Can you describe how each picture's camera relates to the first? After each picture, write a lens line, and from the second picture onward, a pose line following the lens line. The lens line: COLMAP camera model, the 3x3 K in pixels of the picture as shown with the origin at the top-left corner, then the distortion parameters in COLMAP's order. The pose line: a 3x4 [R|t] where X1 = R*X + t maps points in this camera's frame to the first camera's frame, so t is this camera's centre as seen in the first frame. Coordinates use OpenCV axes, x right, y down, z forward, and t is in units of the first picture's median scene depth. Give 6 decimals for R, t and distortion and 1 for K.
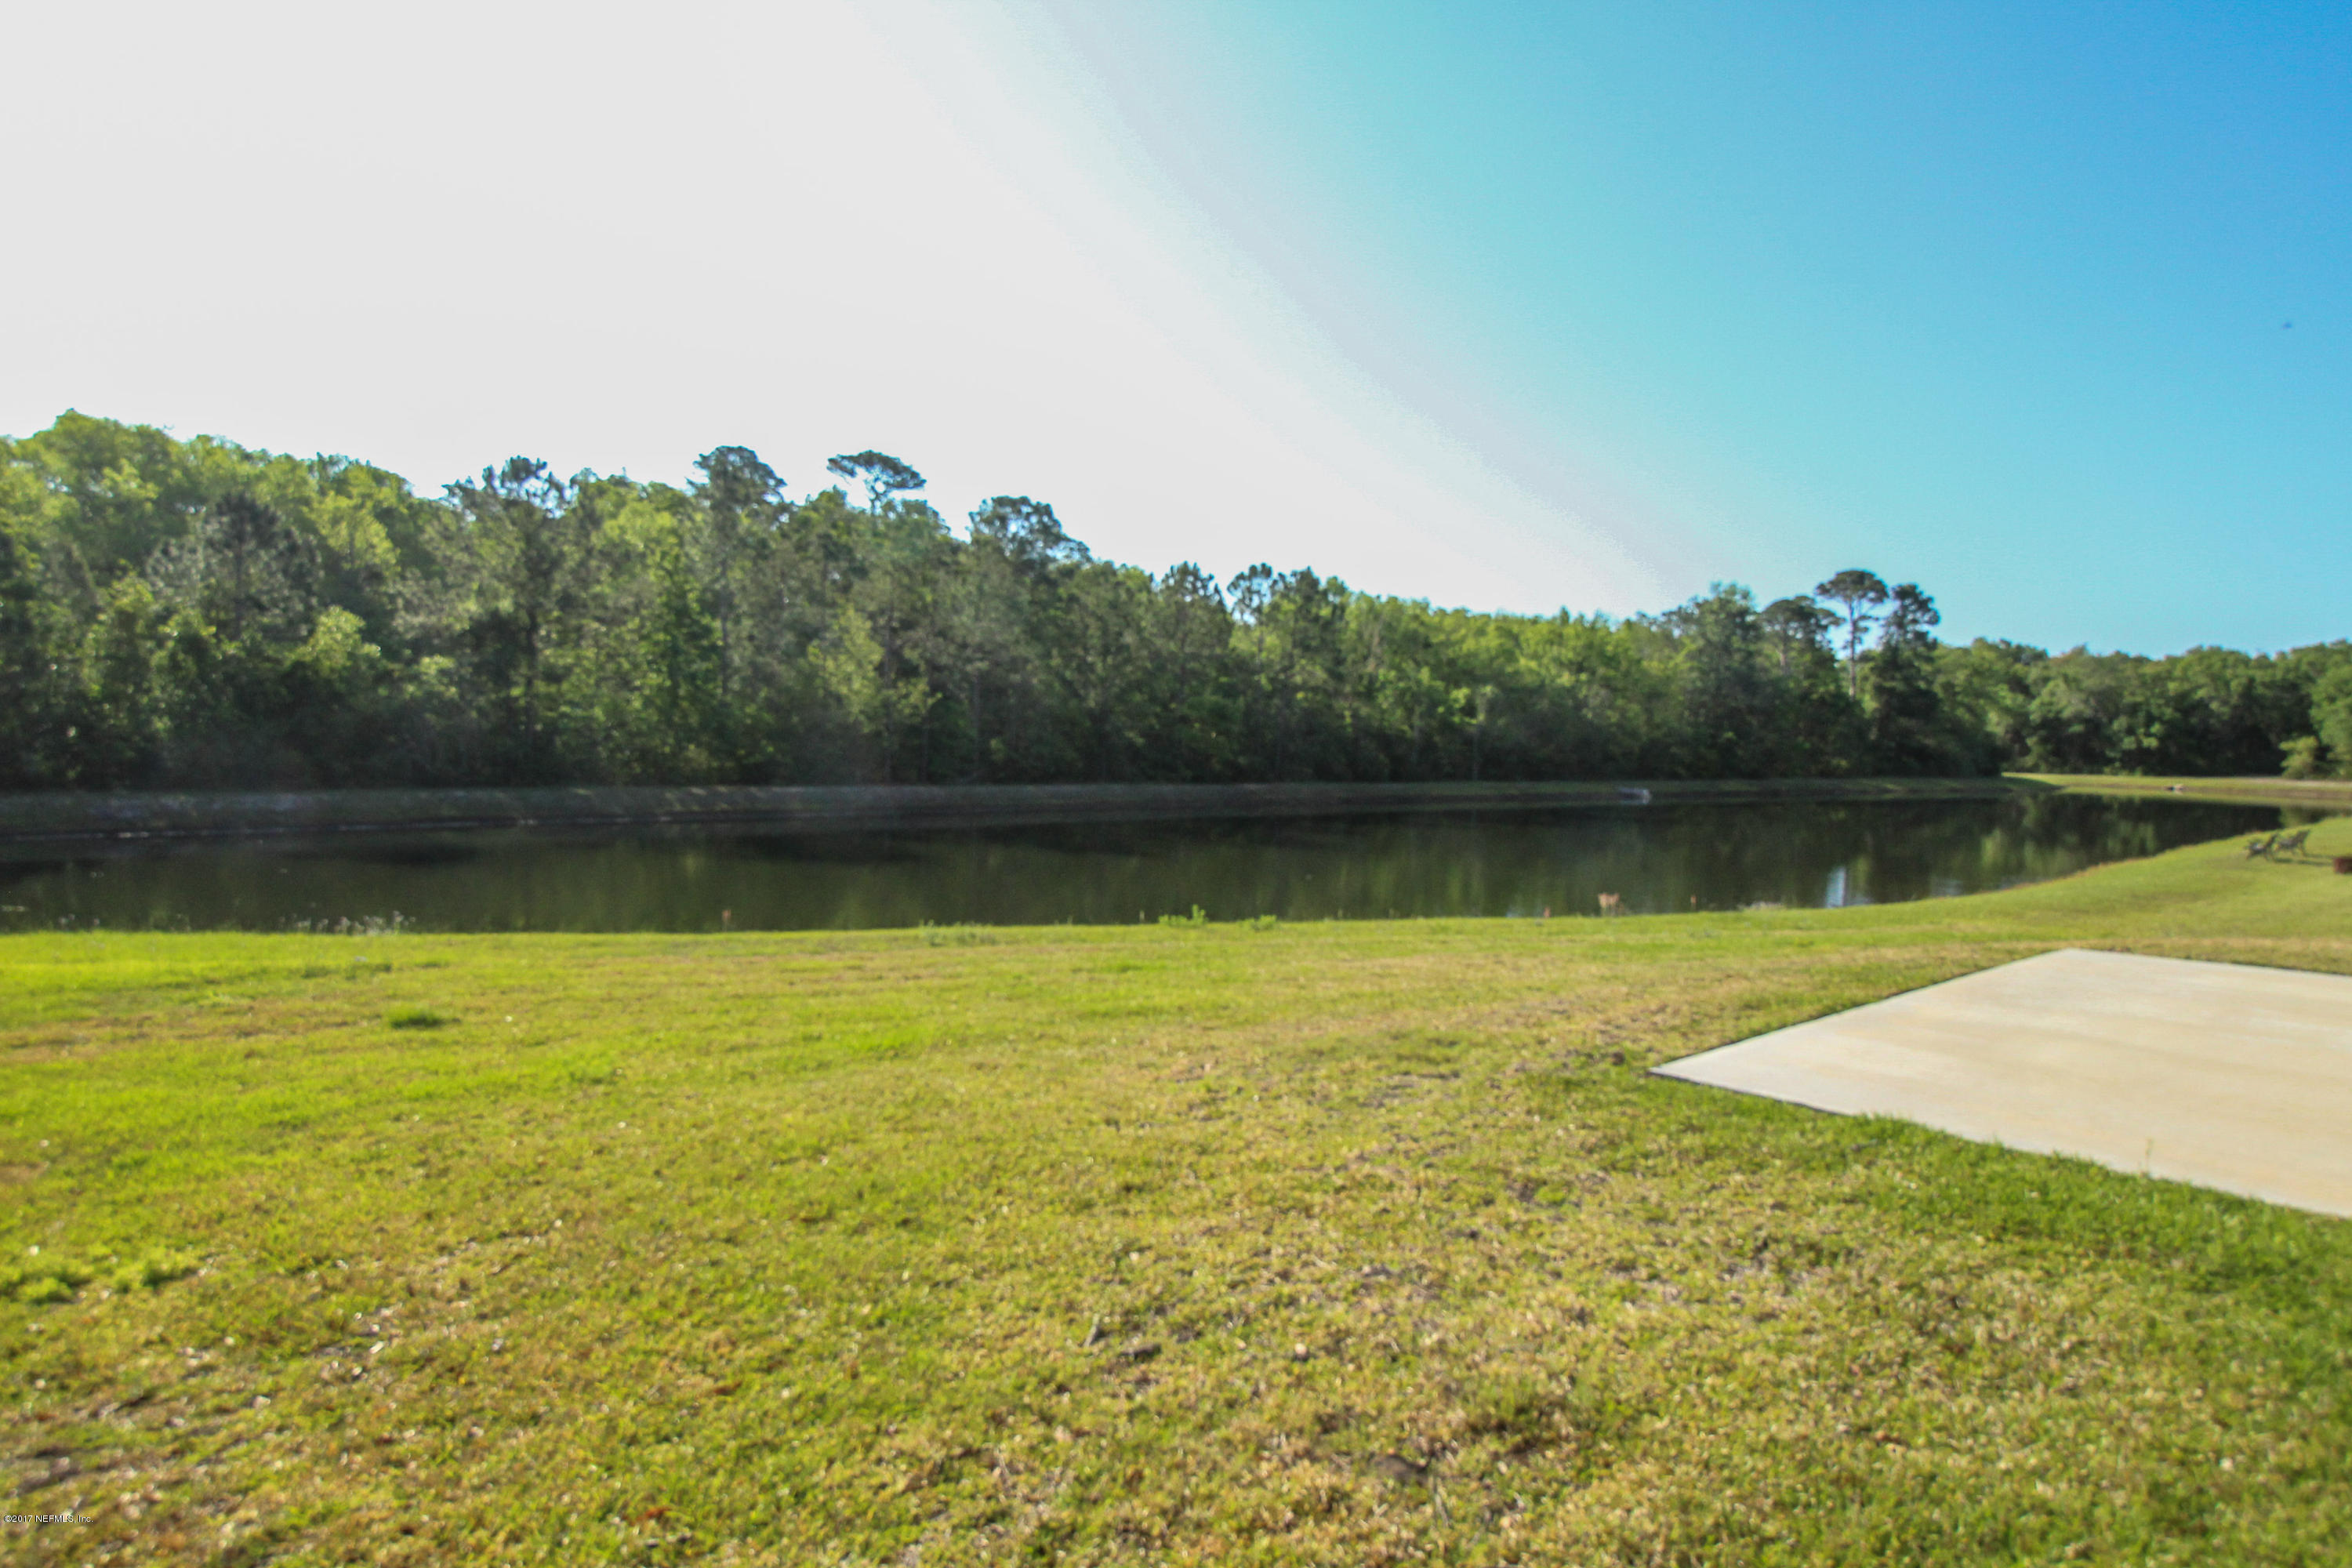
lens RADIAL K [[1295.2, 0, 1187.8], [0, 1295.2, 782.5], [0, 0, 1]] dist [0.007664, -0.010911]
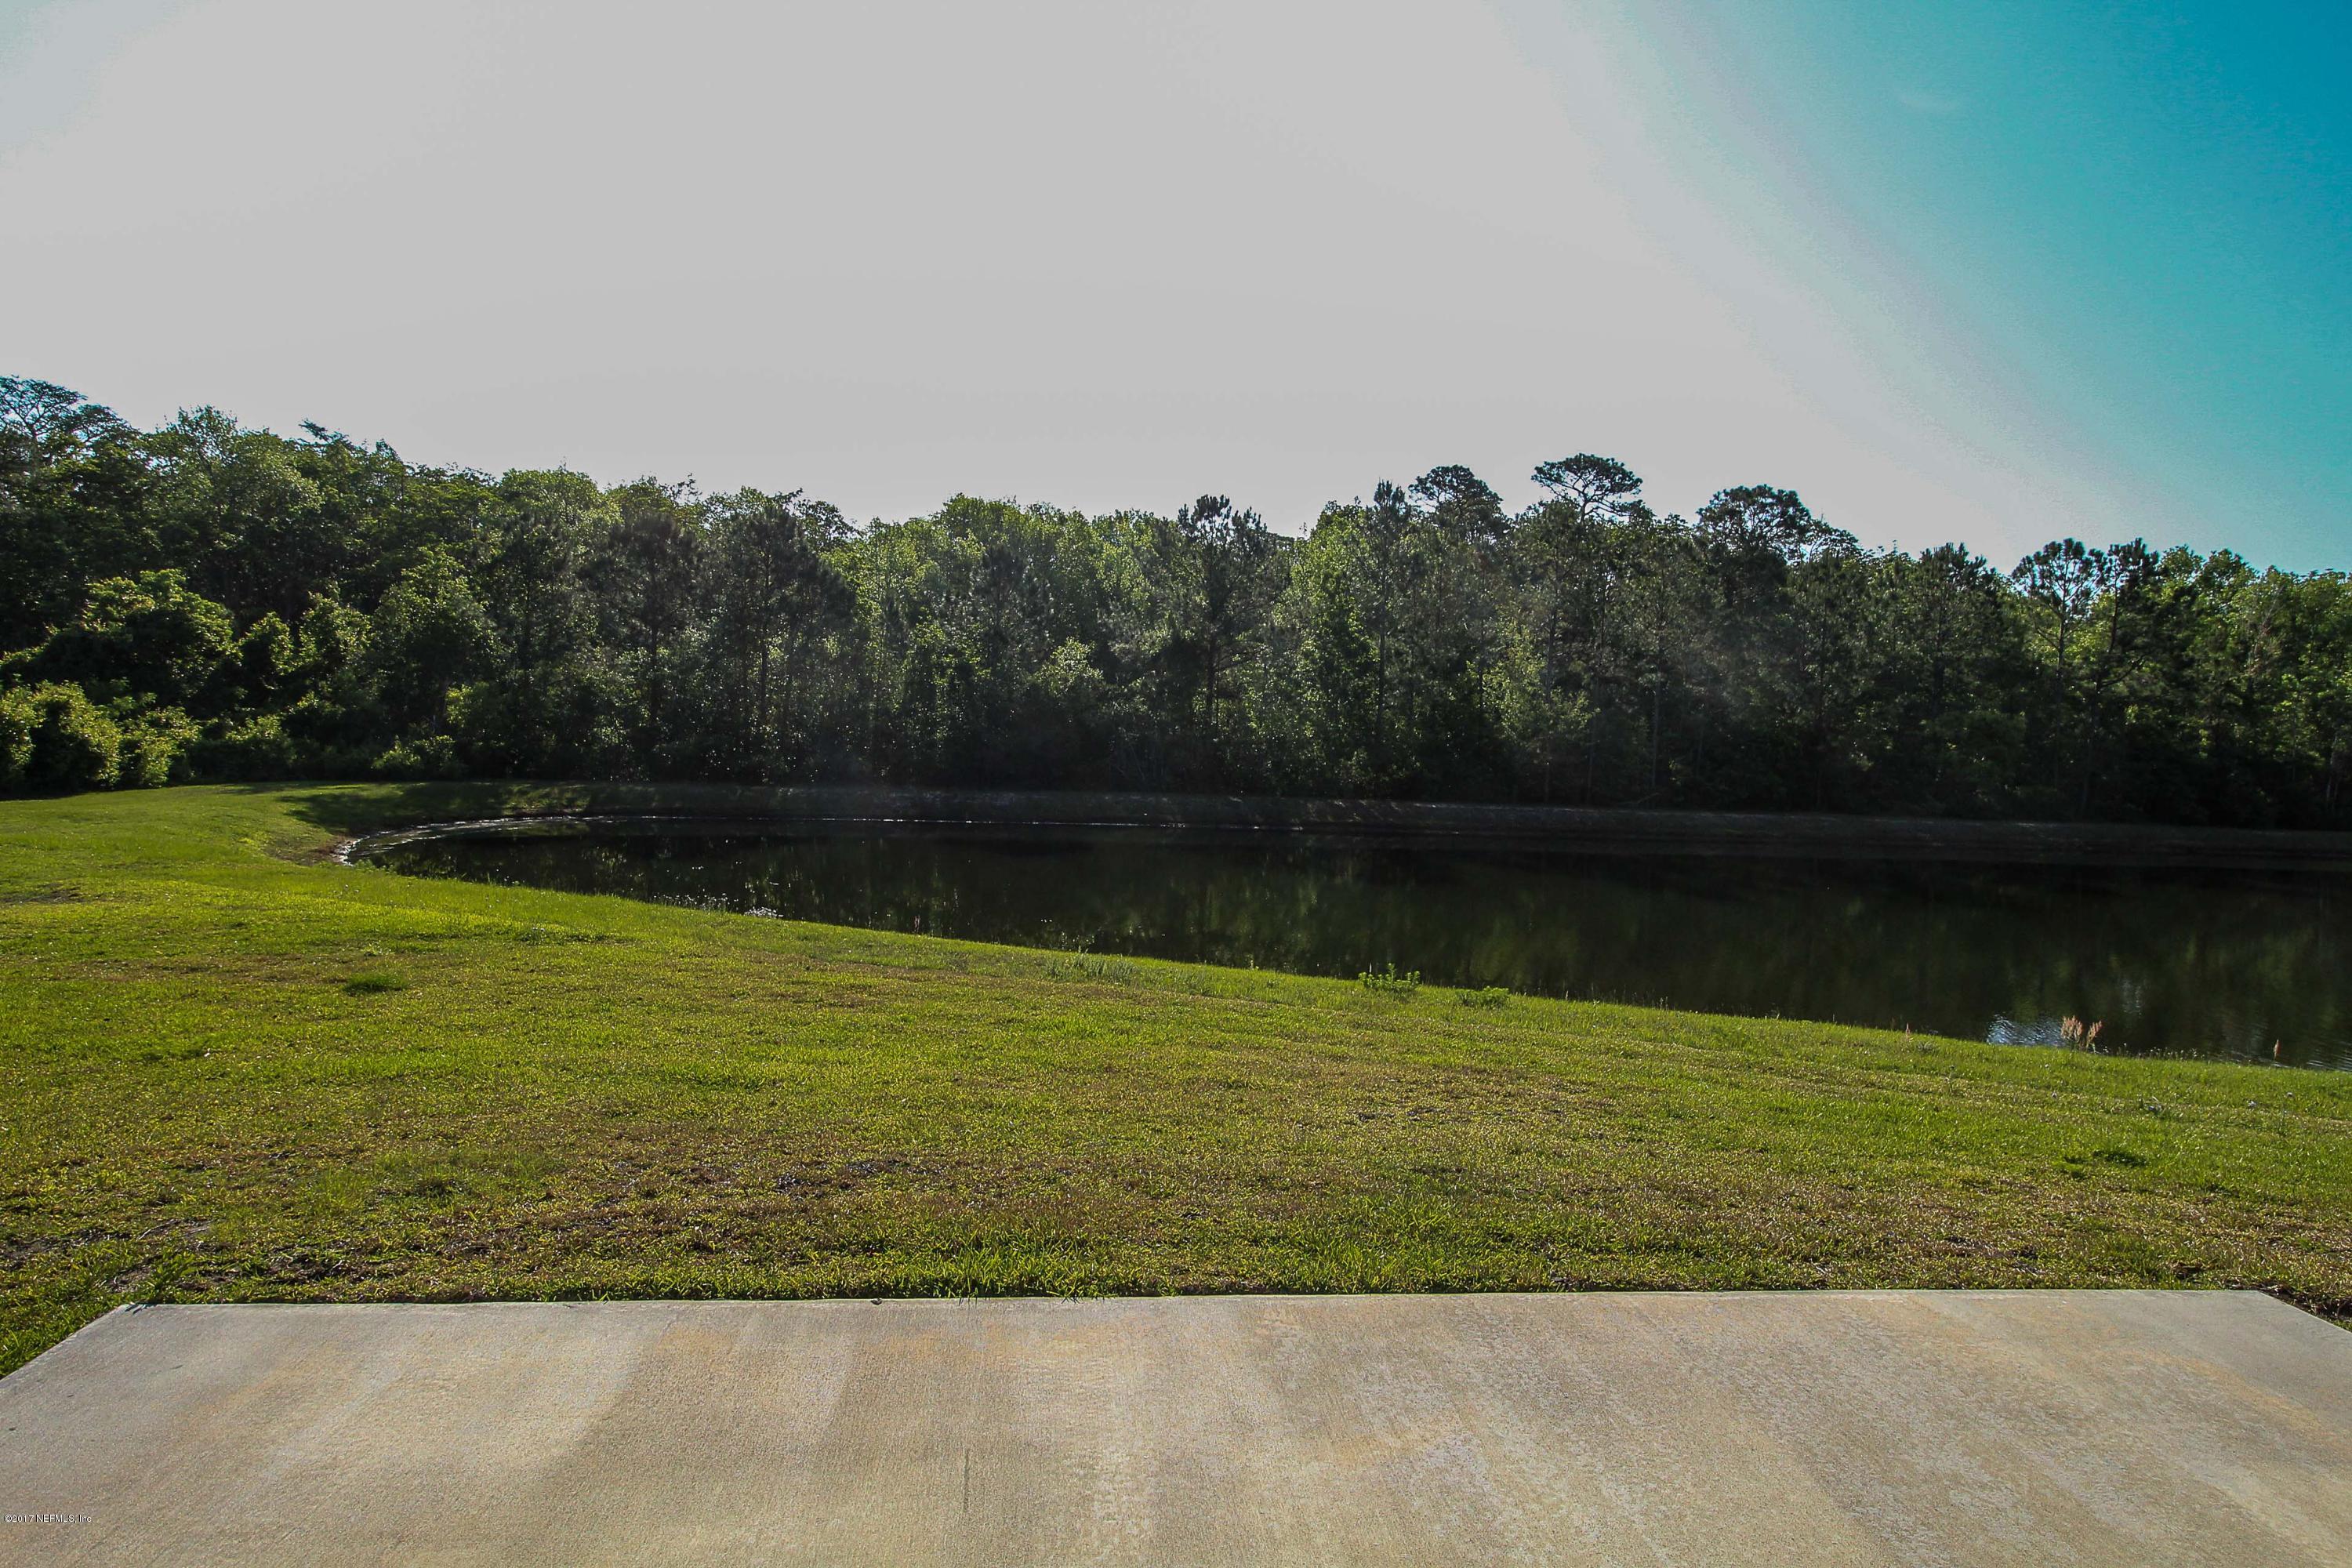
lens RADIAL K [[1295.2, 0, 1195.3], [0, 1295.2, 803.9], [0, 0, 1]] dist [0.007664, -0.010911]
pose [[0.813909, 0.036286, -0.579859, 0.084479], [-0.036278, 0.999274, 0.011611, -0.000626], [0.579859, 0.011585, 0.814634, 0.062886]]
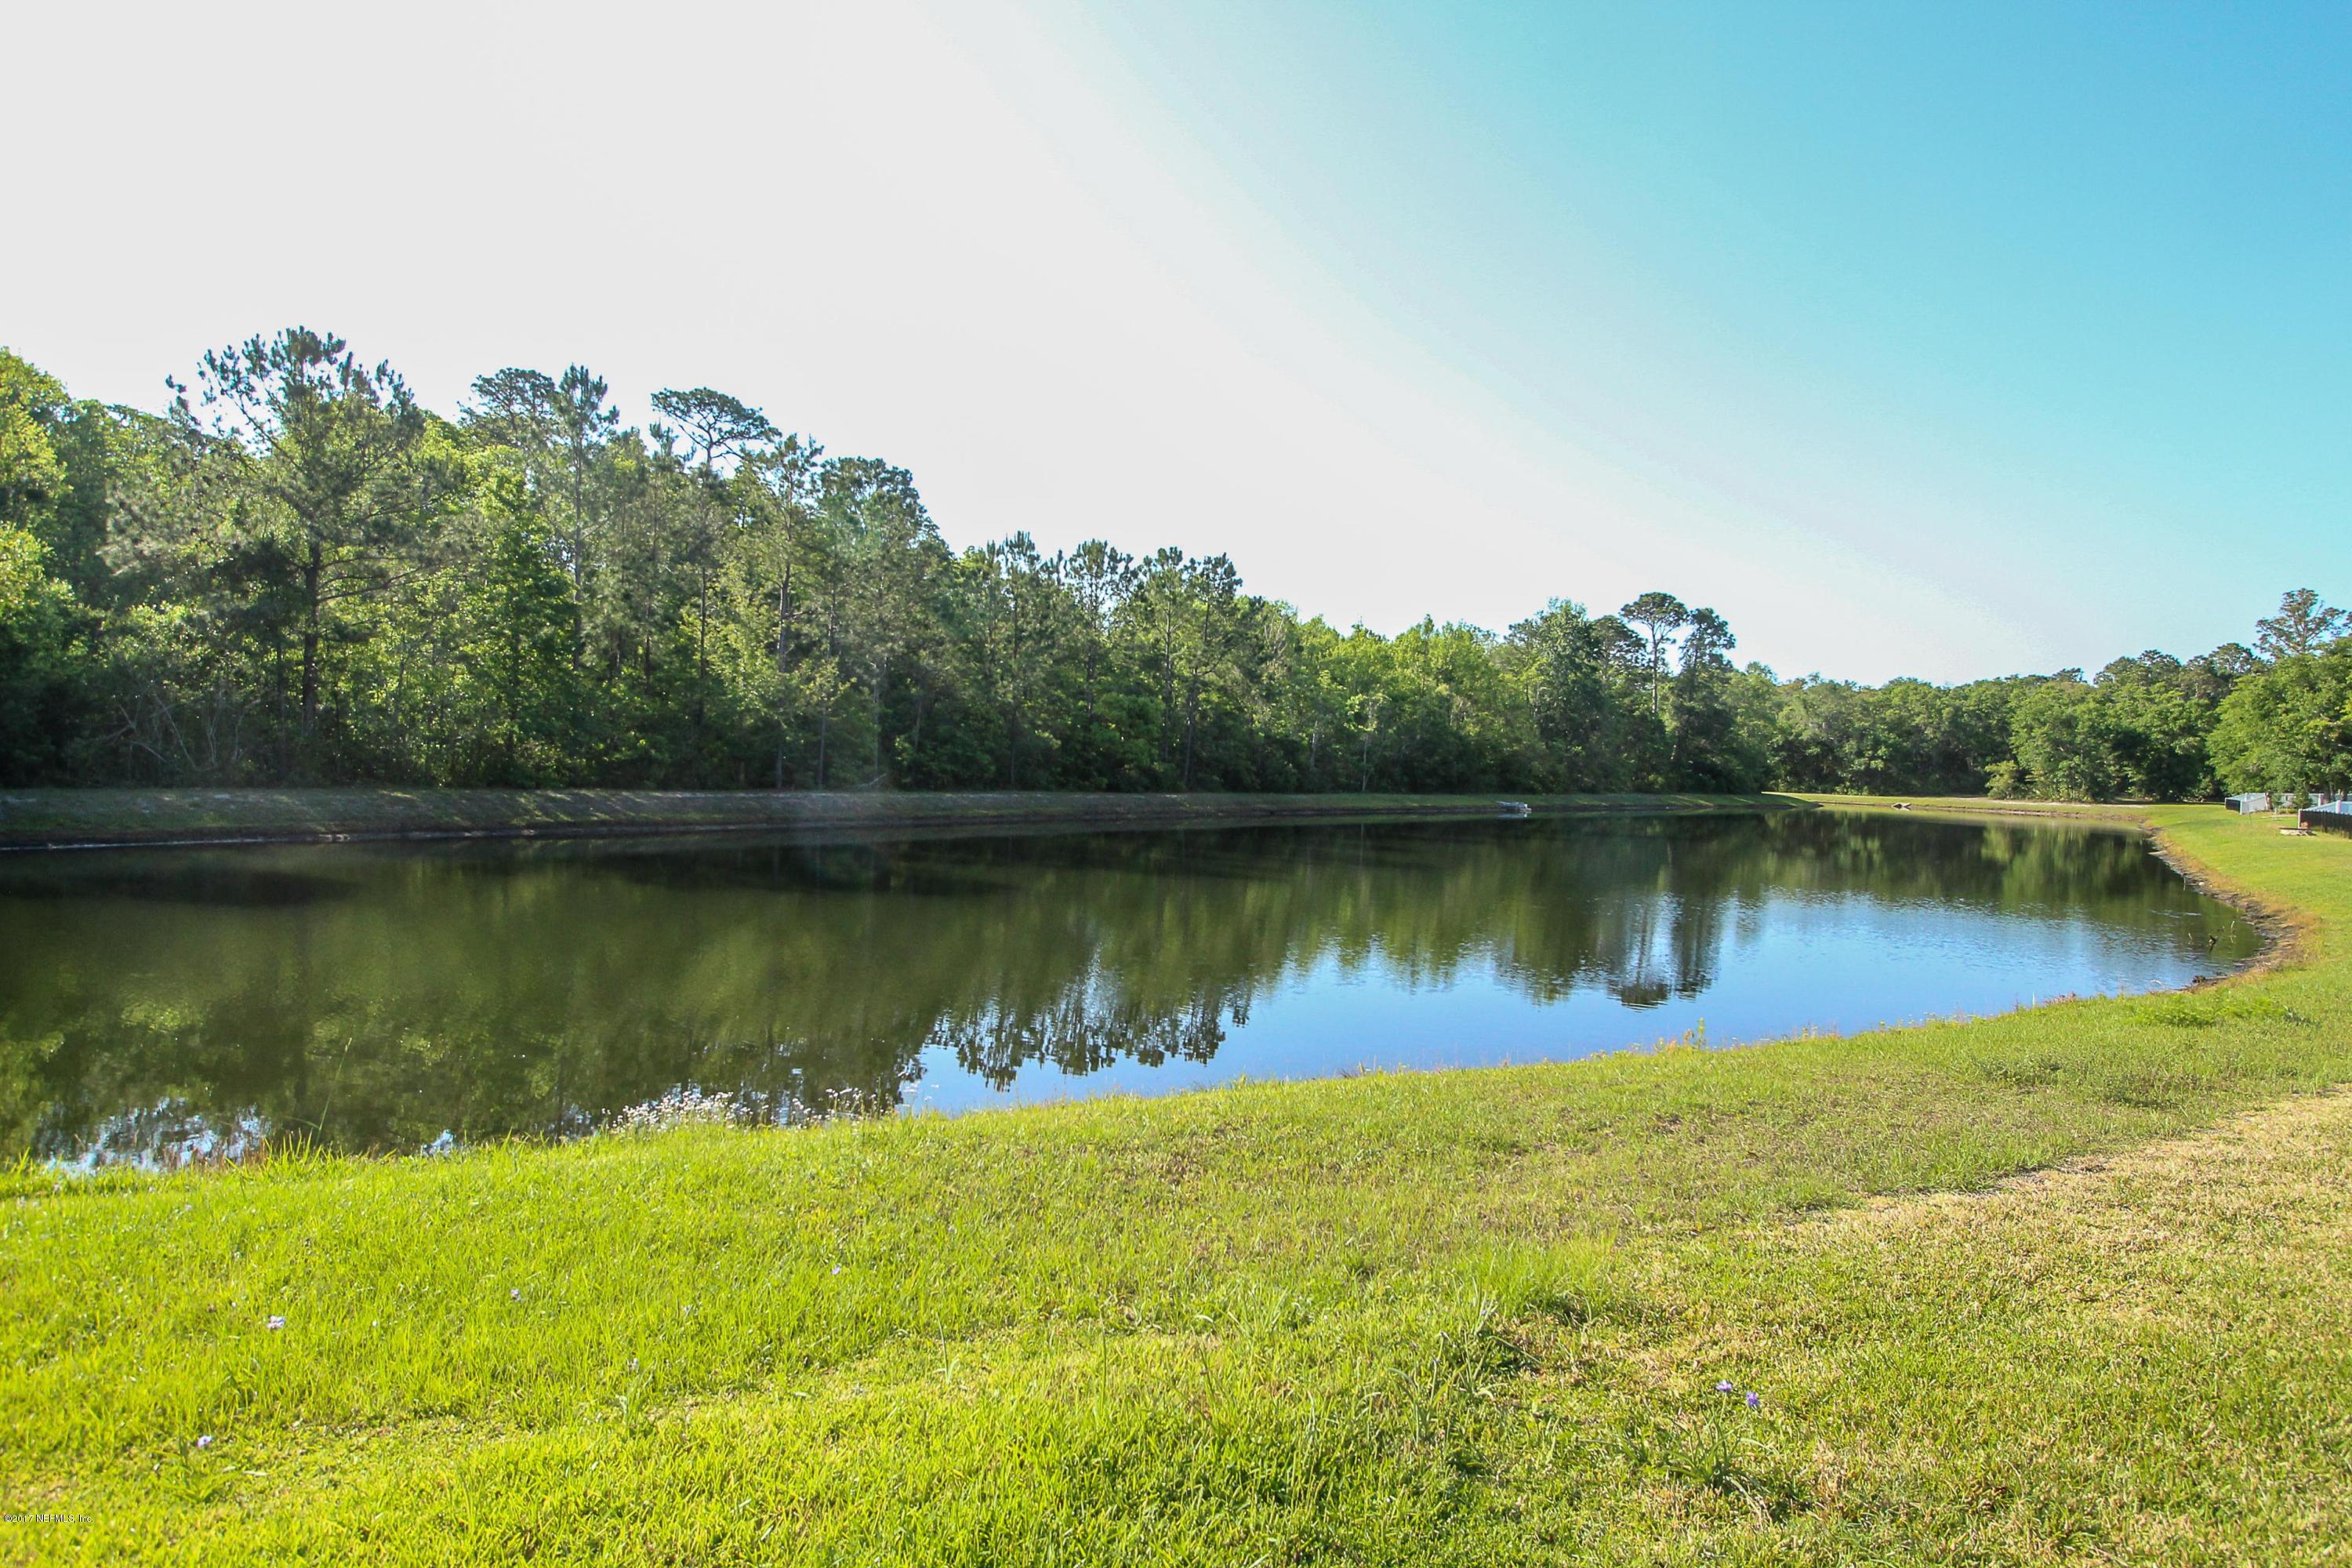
lens RADIAL K [[1295.2, 0, 1180.6], [0, 1295.2, 779.1], [0, 0, 1]] dist [0.007664, -0.010911]
pose [[0.974279, 0.010047, 0.225119, -0.131547], [-0.006791, 0.999861, -0.015231, 0.004025], [-0.225241, 0.013310, 0.974212, 0.125982]]
